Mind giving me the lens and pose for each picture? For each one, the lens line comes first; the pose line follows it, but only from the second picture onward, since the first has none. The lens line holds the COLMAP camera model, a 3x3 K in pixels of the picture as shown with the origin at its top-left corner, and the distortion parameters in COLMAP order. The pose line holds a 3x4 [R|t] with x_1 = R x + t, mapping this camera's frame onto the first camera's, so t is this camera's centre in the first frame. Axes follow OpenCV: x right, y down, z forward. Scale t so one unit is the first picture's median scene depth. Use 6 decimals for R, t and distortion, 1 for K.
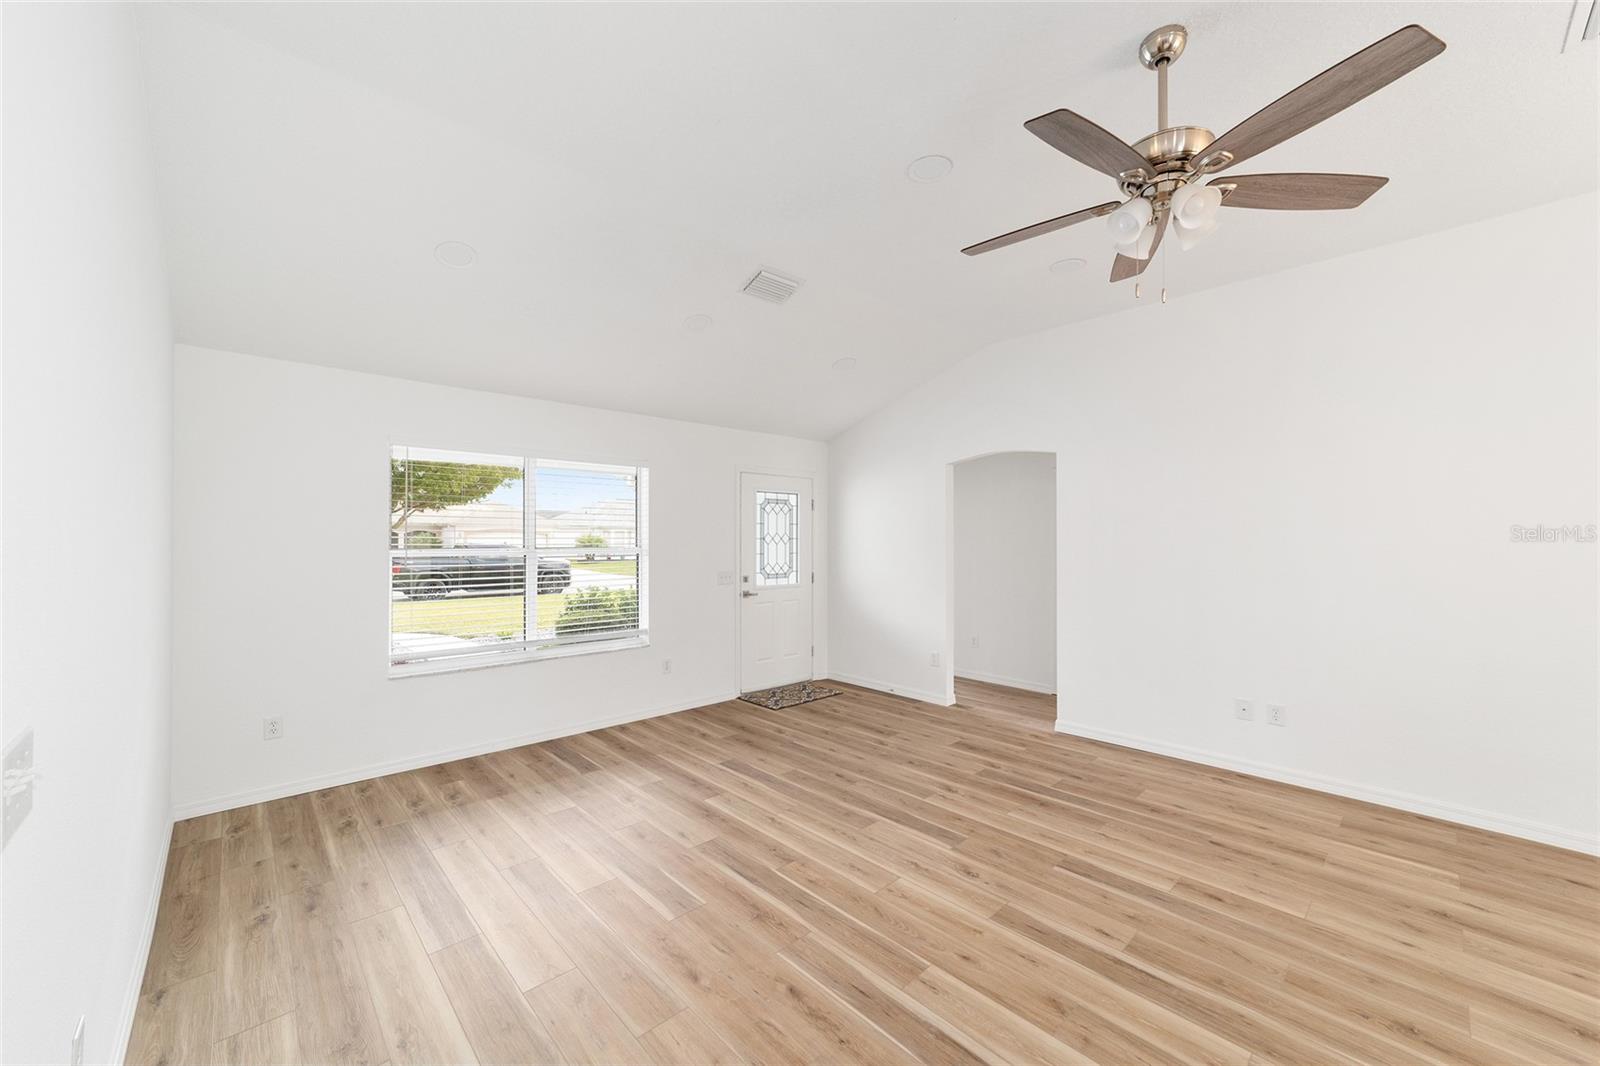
lens RADIAL K [[614.2, 0, 795.2], [0, 614.2, 537.9], [0, 0, 1]] dist [-0.016787, 0.009001]
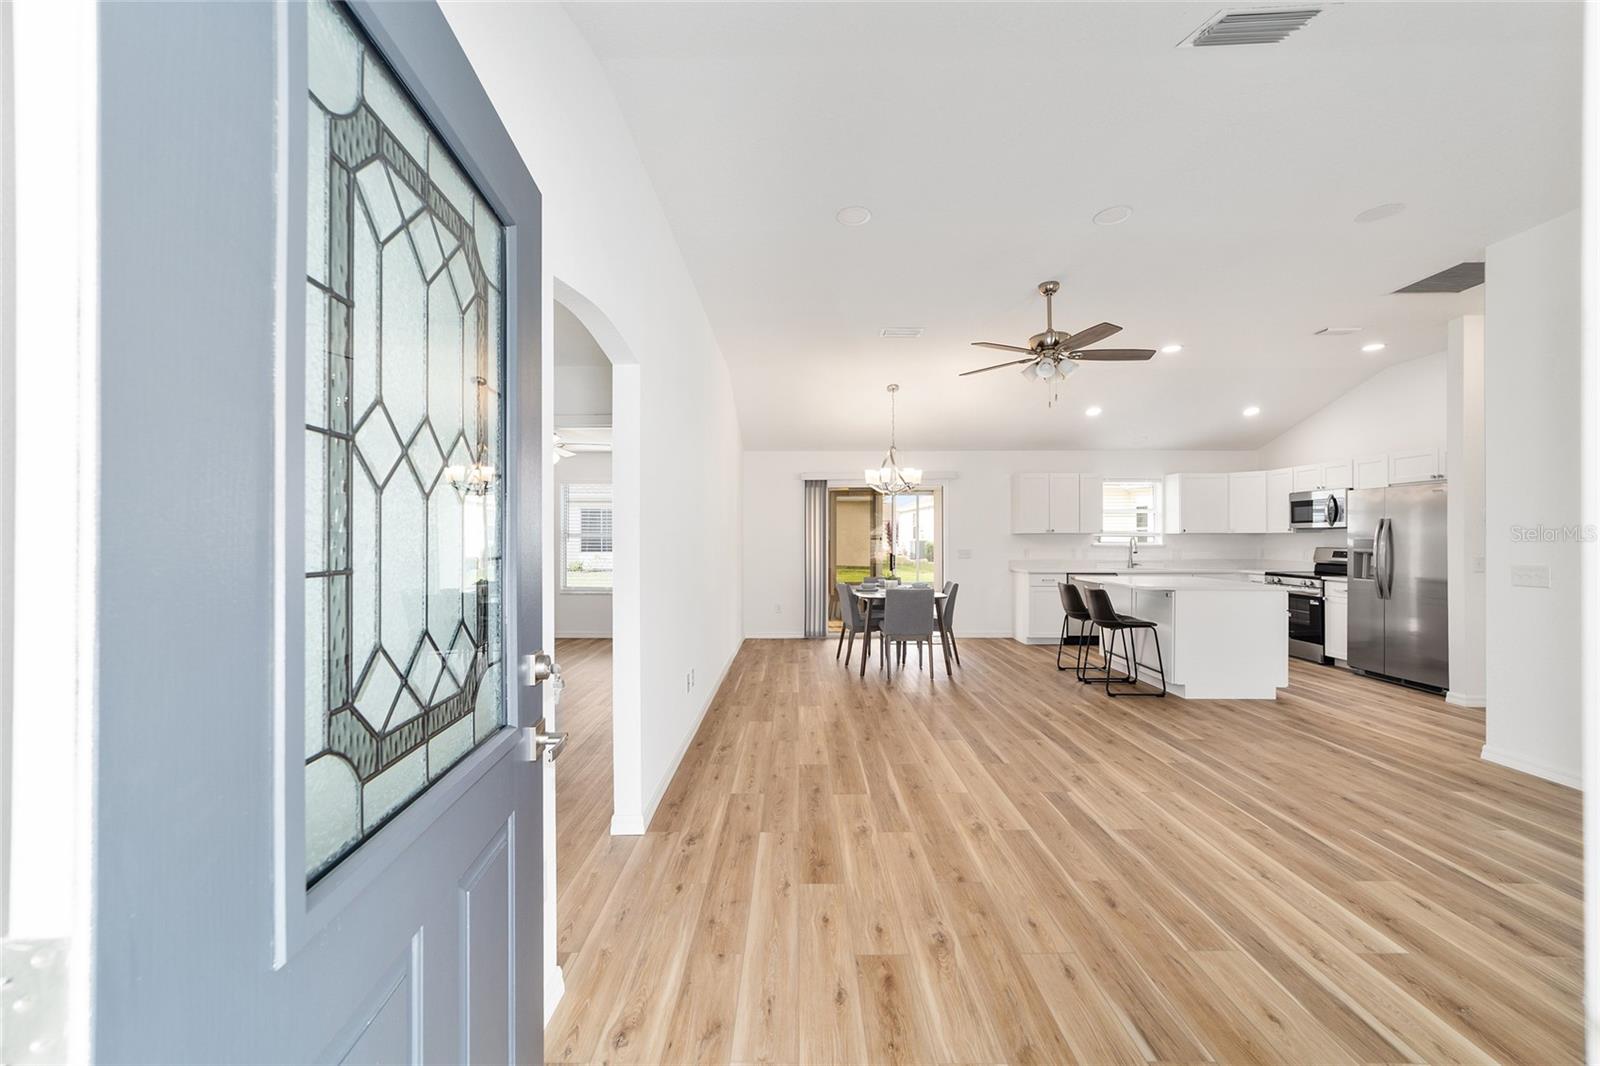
lens RADIAL K [[613.1, 0, 793.9], [0, 613.1, 531.1], [0, 0, 1]] dist [-0.016347, 0.008473]
pose [[-0.725906, 0.004580, 0.687779, -0.102646], [0.000418, 0.999981, -0.006219, 0.026765], [-0.687794, -0.004227, -0.725894, 1.493178]]
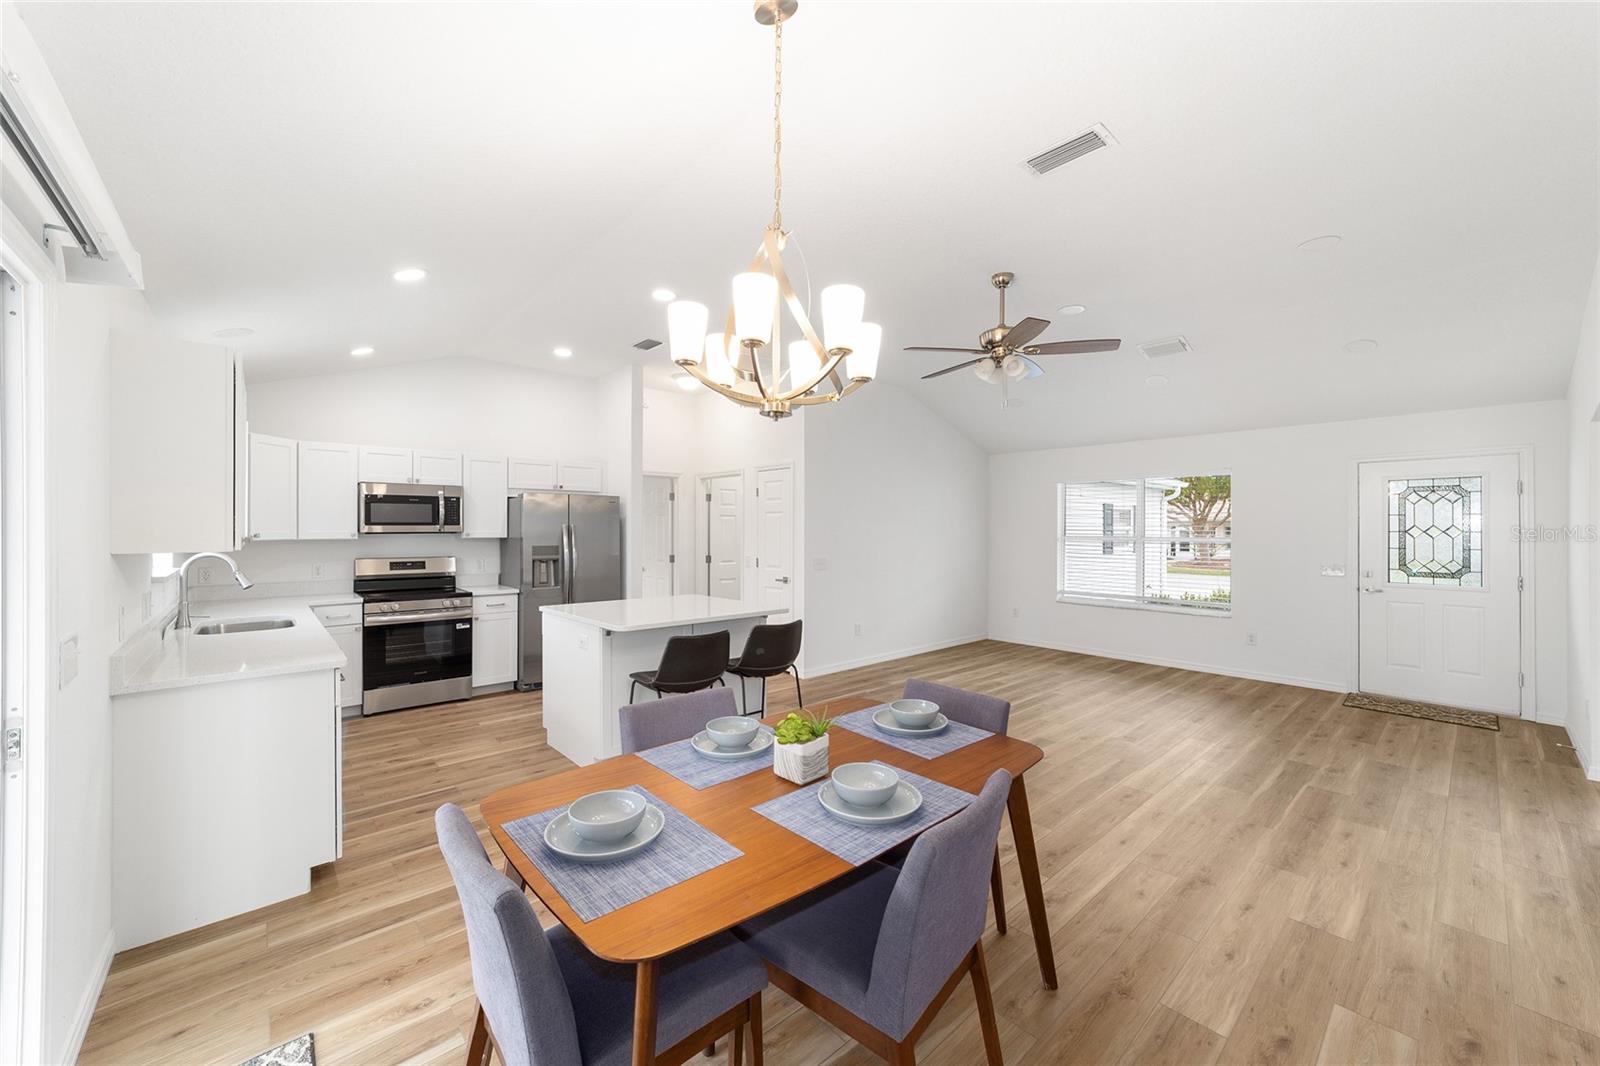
lens RADIAL K [[613.1, 0, 793.9], [0, 613.1, 531.1], [0, 0, 1]] dist [-0.016347, 0.008473]
pose [[-0.026169, 0.001658, -0.999656, 1.223574], [-0.002543, 0.999995, 0.001725, 0.001735], [0.999654, 0.002587, -0.026164, 0.176698]]
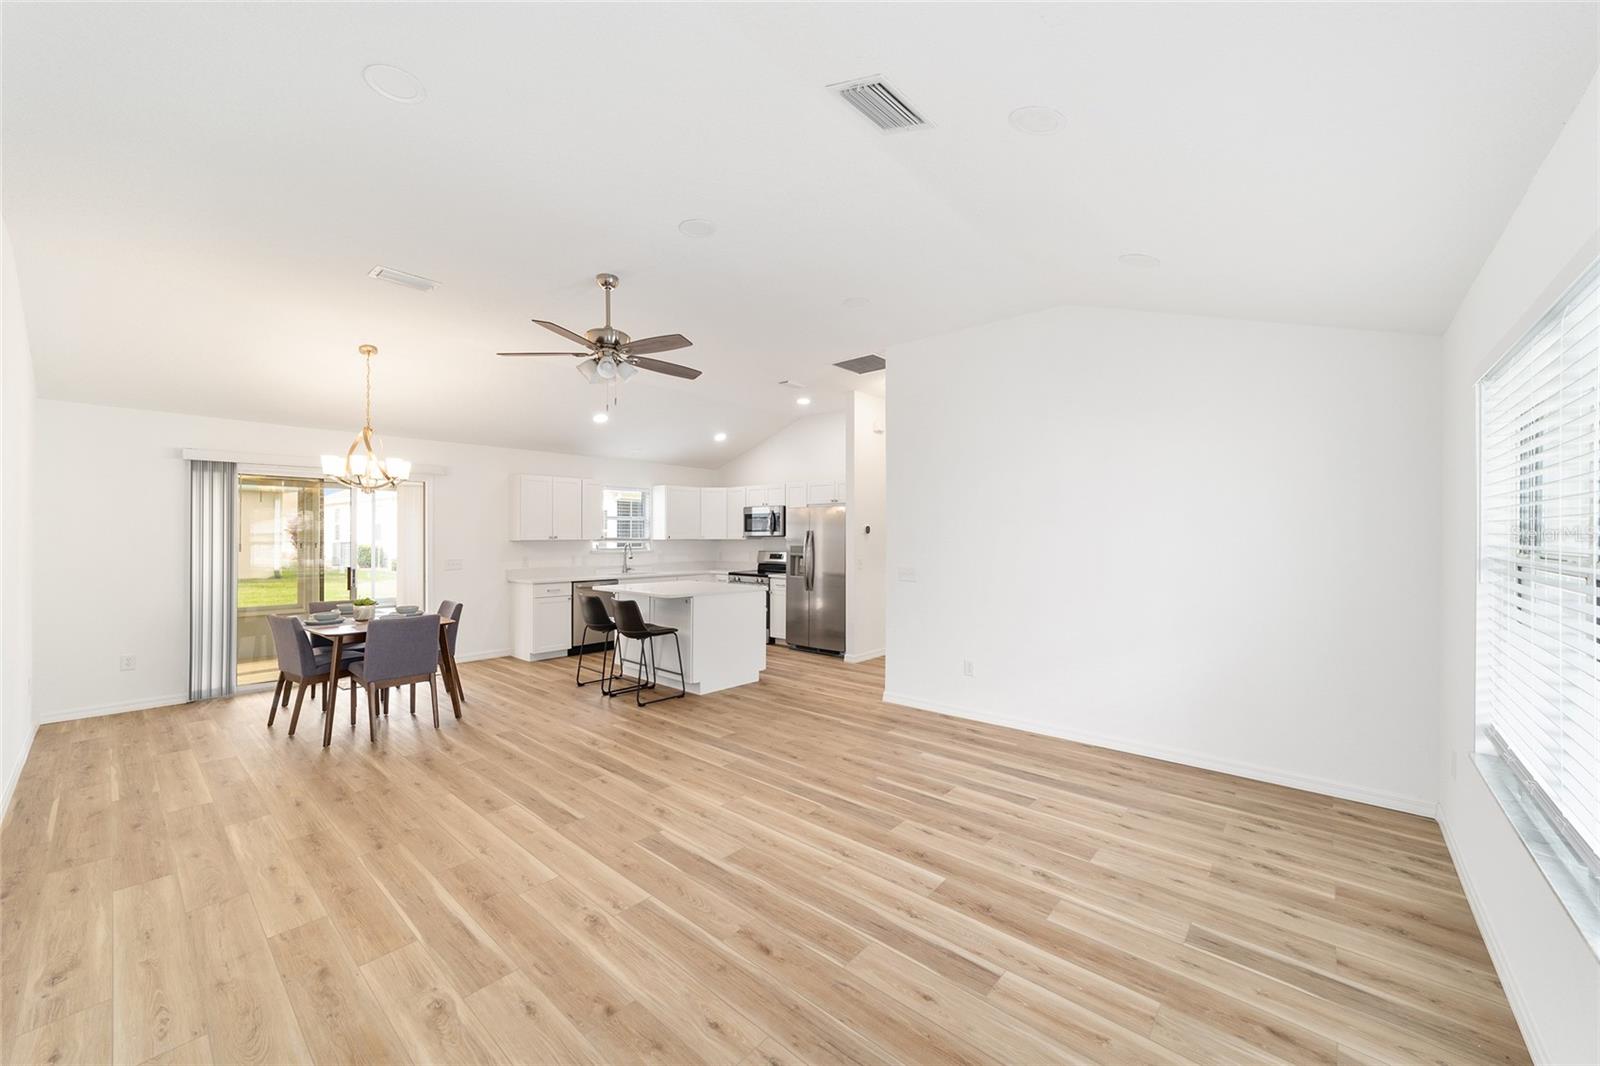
lens RADIAL K [[613.1, 0, 793.9], [0, 613.1, 531.1], [0, 0, 1]] dist [-0.016347, 0.008473]
pose [[-0.995478, -0.004071, -0.094901, 0.091000], [-0.003598, 0.999980, -0.005151, 0.003061], [0.094920, -0.004786, -0.995473, 1.422257]]
